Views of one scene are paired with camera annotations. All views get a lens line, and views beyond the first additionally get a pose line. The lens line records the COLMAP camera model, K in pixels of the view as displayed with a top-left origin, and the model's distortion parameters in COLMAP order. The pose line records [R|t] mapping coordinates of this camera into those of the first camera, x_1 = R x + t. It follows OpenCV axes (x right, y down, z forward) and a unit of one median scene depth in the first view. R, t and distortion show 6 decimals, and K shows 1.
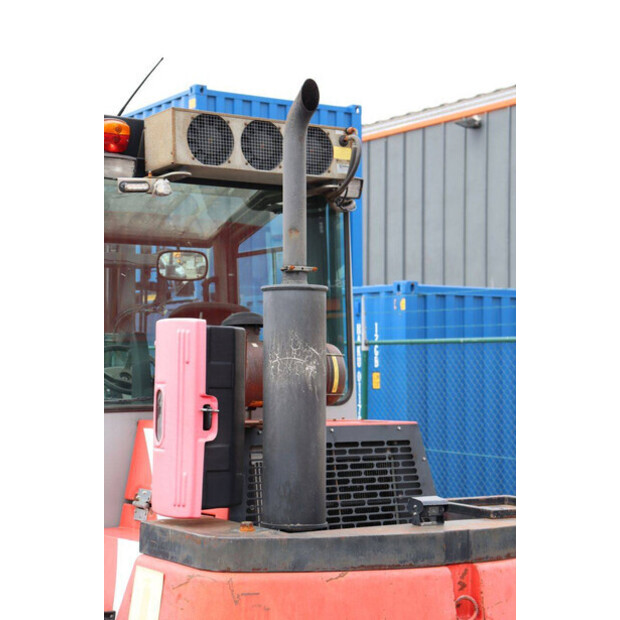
lens RADIAL K [[1287.7, 0, 310.0], [0, 1287.7, 310.0], [0, 0, 1]] dist [0.279829, 0.234075]
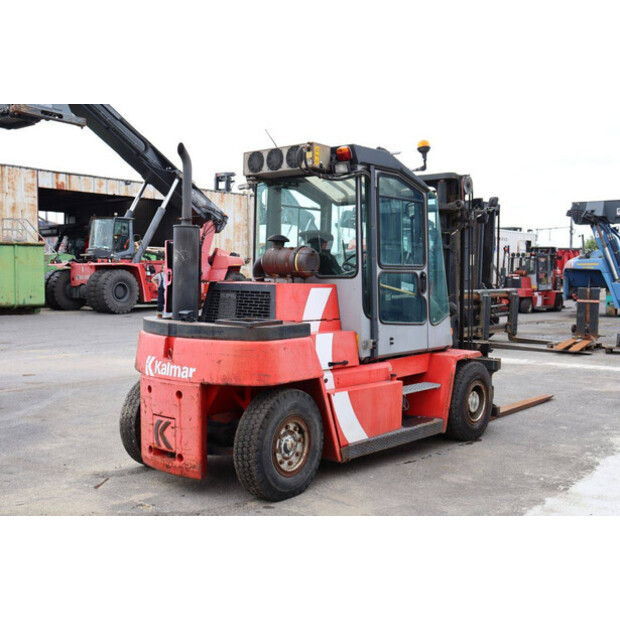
lens RADIAL K [[705.8, 0, 310.0], [0, 705.8, 310.0], [0, 0, 1]] dist [0.001488, 0.015639]
pose [[0.288873, 0.055098, -0.955781, 1.188441], [0.034711, 0.997083, 0.067970, 0.051952], [0.956738, -0.052811, 0.286118, 0.710394]]
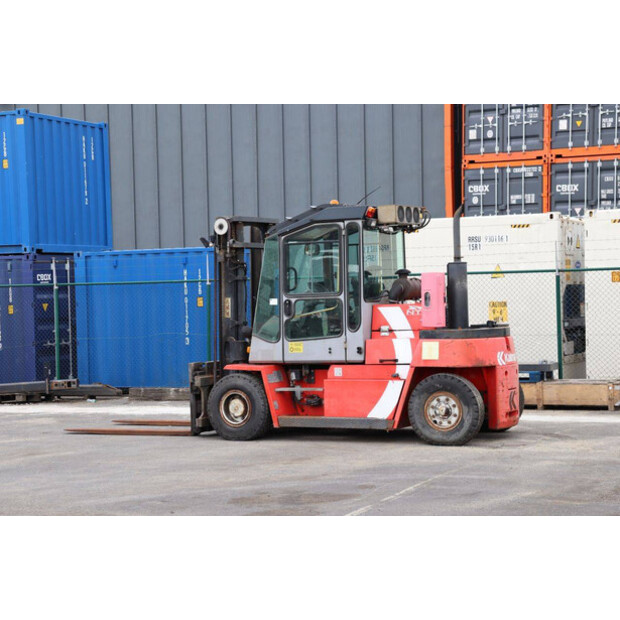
lens RADIAL K [[1337.1, 0, 310.0], [0, 1337.1, 310.0], [0, 0, 1]] dist [0.354432, 0.422065]
pose [[0.869824, -0.026600, 0.492645, -1.857898], [0.003284, 0.998836, 0.048132, -0.056697], [-0.493351, -0.040248, 0.868899, -1.701081]]
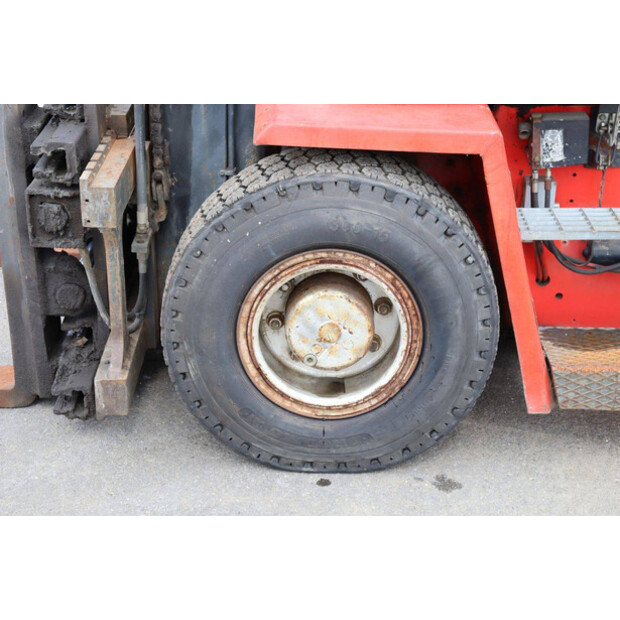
lens RADIAL K [[1046.6, 0, 310.0], [0, 1046.6, 310.0], [0, 0, 1]] dist [0.170420, 0.091139]
pose [[0.554826, -0.330843, 0.763355, -0.801229], [-0.046810, 0.903664, 0.425677, 0.109419], [-0.830649, -0.271909, 0.485889, 0.992724]]
